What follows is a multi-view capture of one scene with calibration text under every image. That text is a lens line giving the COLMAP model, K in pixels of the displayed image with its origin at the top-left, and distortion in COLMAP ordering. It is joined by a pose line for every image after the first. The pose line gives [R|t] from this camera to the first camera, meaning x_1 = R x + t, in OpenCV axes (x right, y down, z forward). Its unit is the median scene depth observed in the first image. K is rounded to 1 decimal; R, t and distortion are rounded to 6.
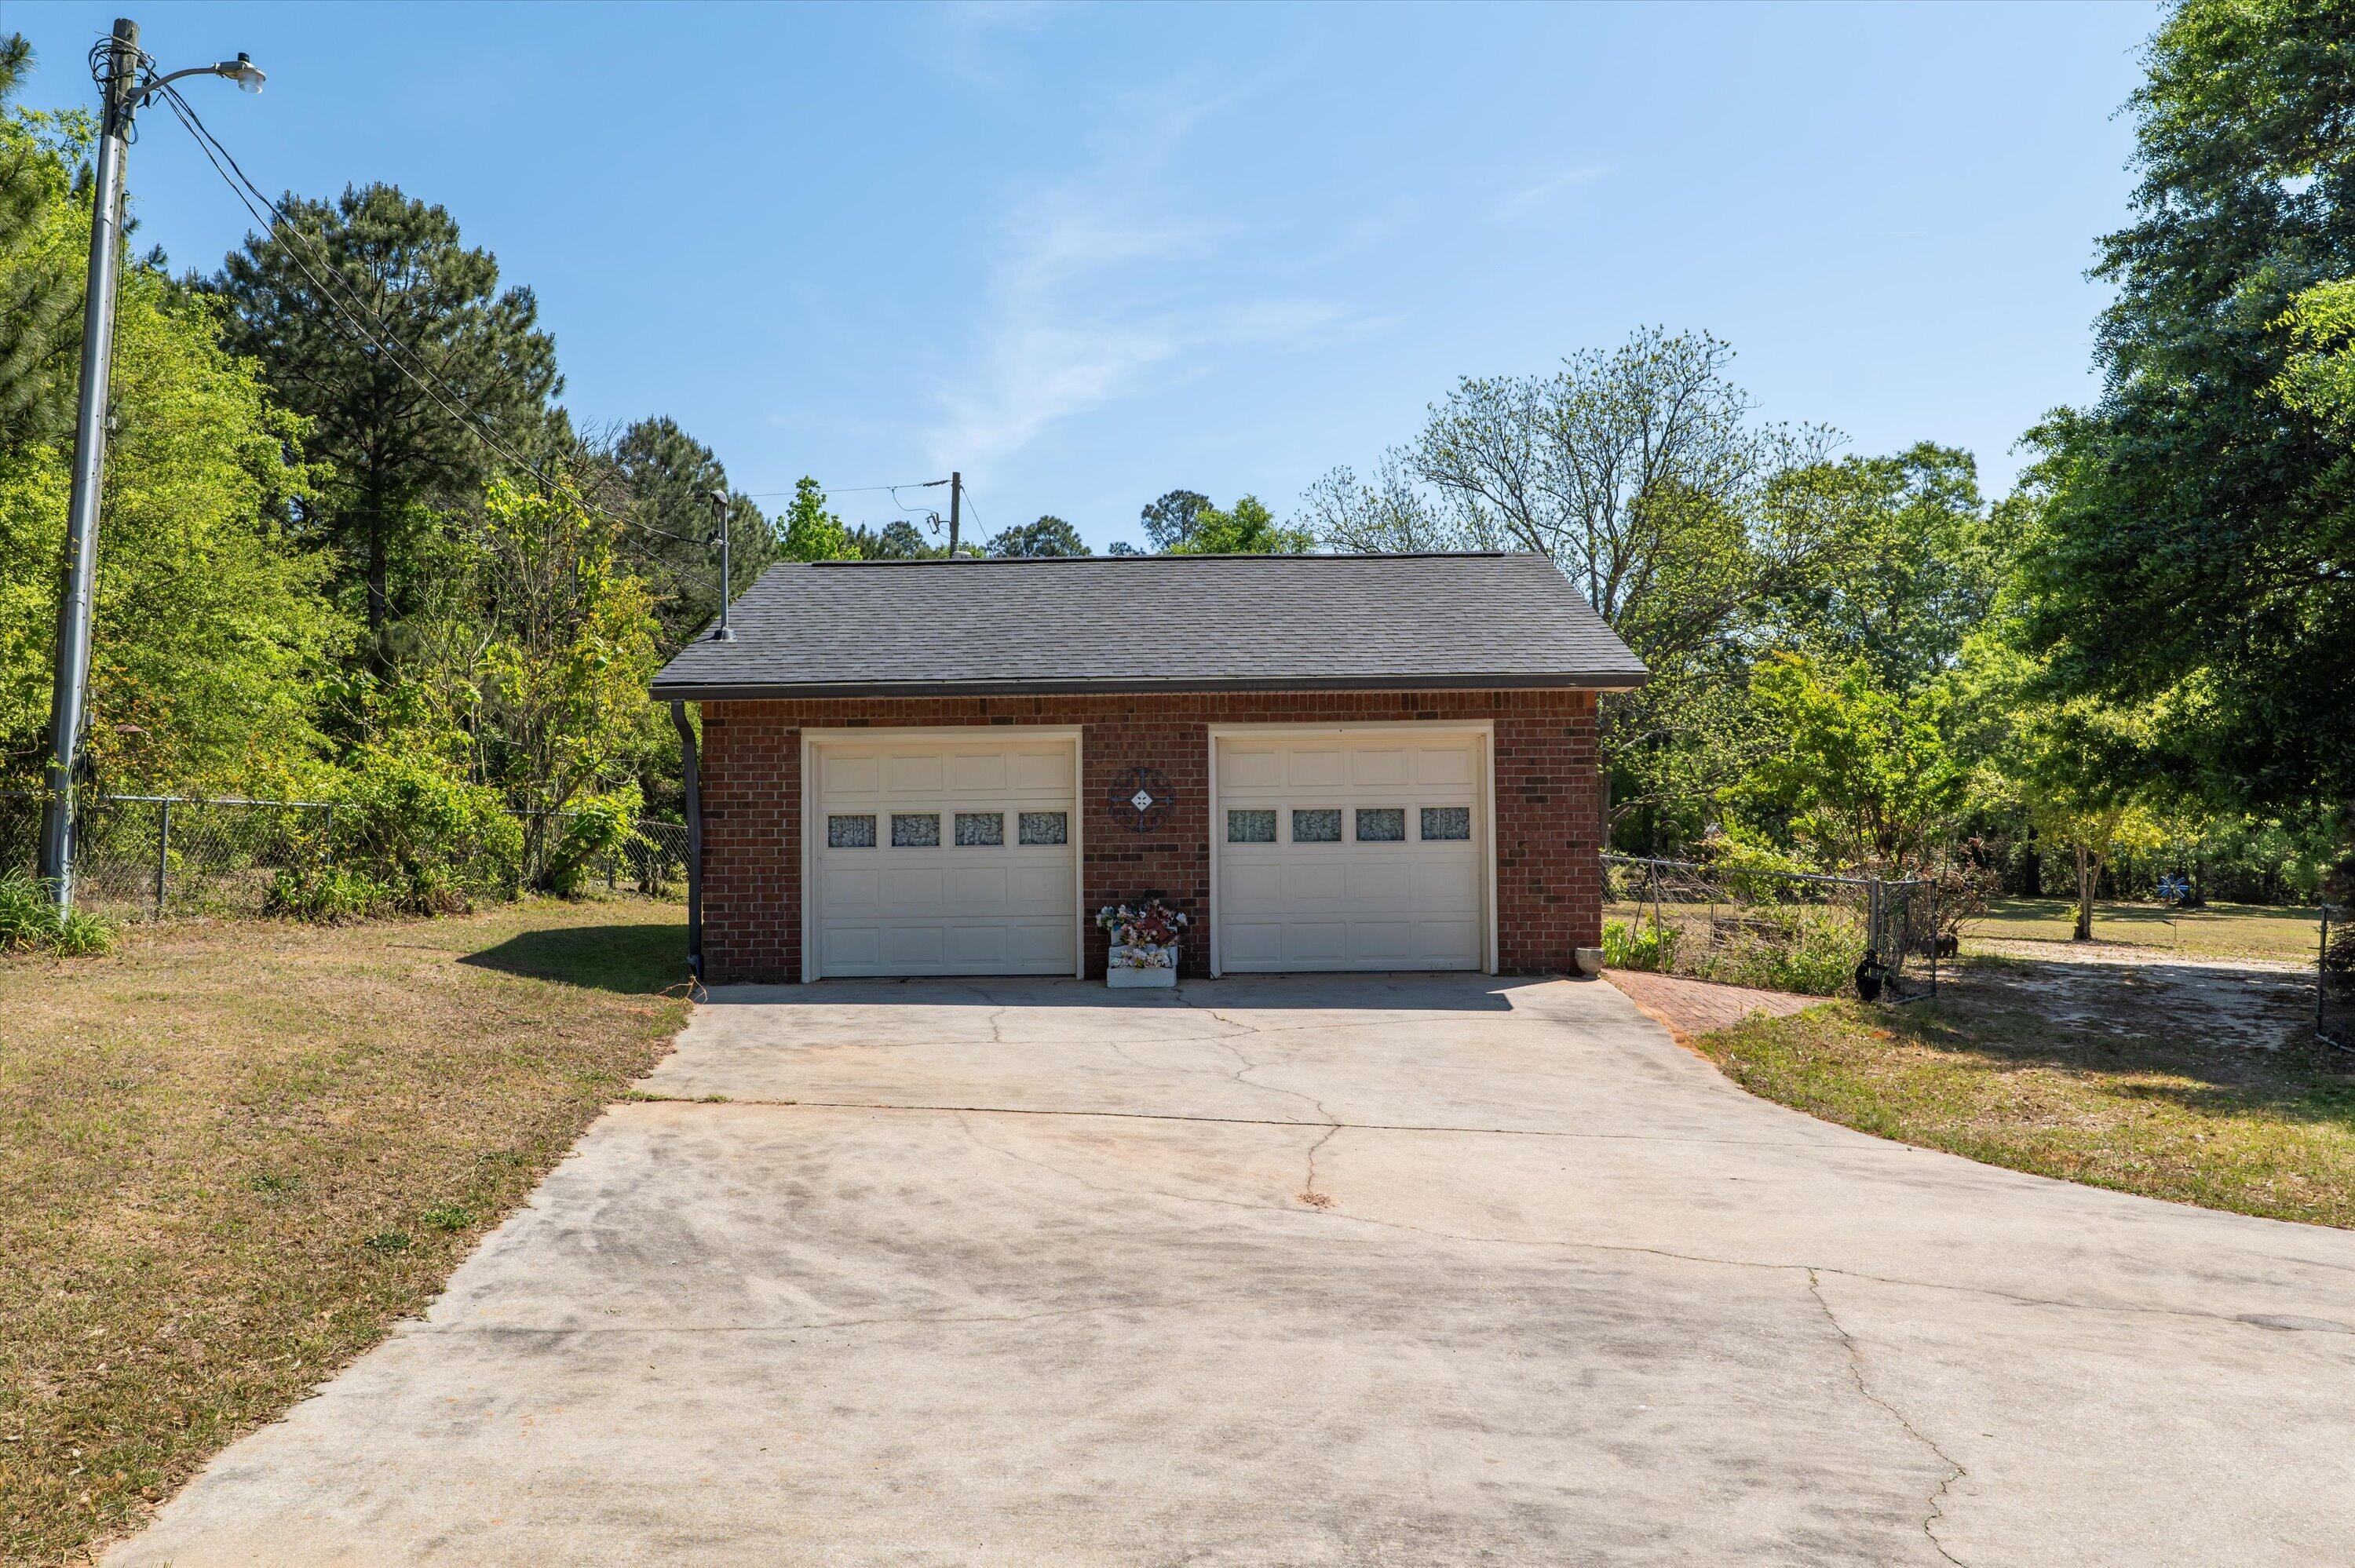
lens RADIAL K [[1440.0, 0, 1246.1], [0, 1440.0, 797.7], [0, 0, 1]] dist [-0.008357, -0.002095]
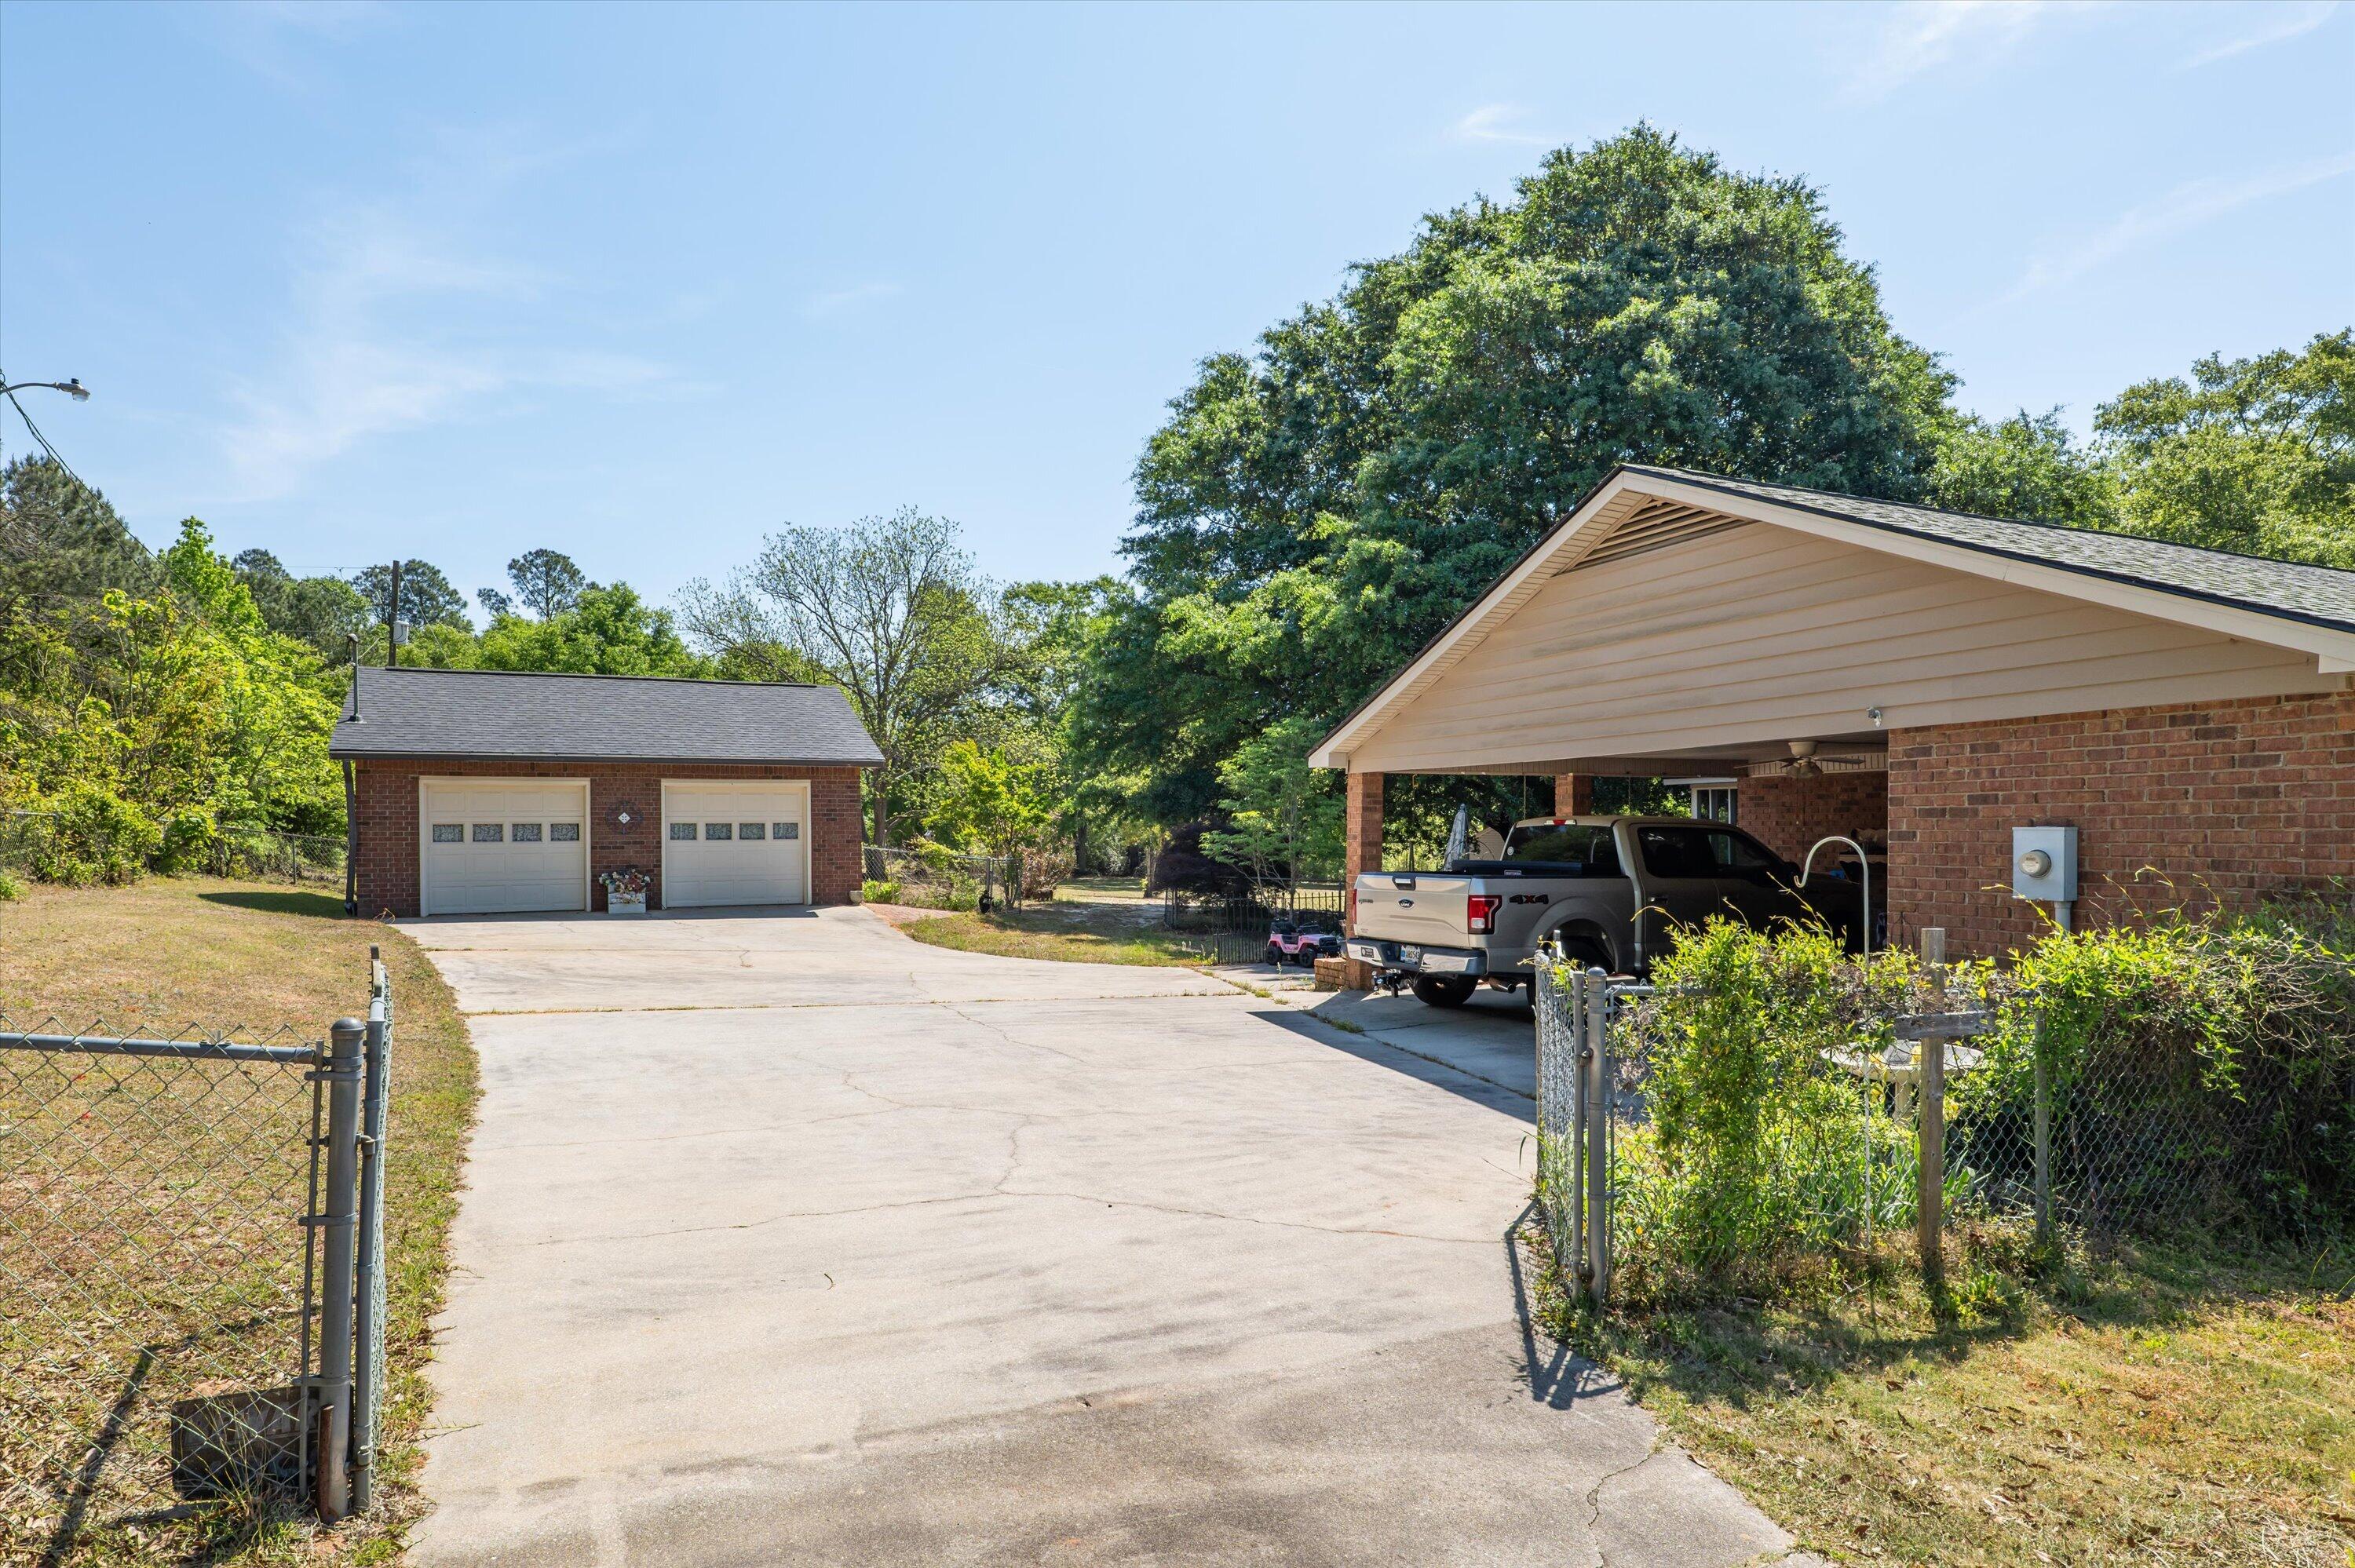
lens RADIAL K [[1244.4, 0, 1134.7], [0, 1244.4, 837.9], [0, 0, 1]] dist [-0.009952, 0.001741]
pose [[0.909011, 0.003536, 0.416757, -0.139978], [-0.014461, 0.999629, 0.023062, -0.019223], [-0.416521, -0.026991, 0.908725, -0.770219]]
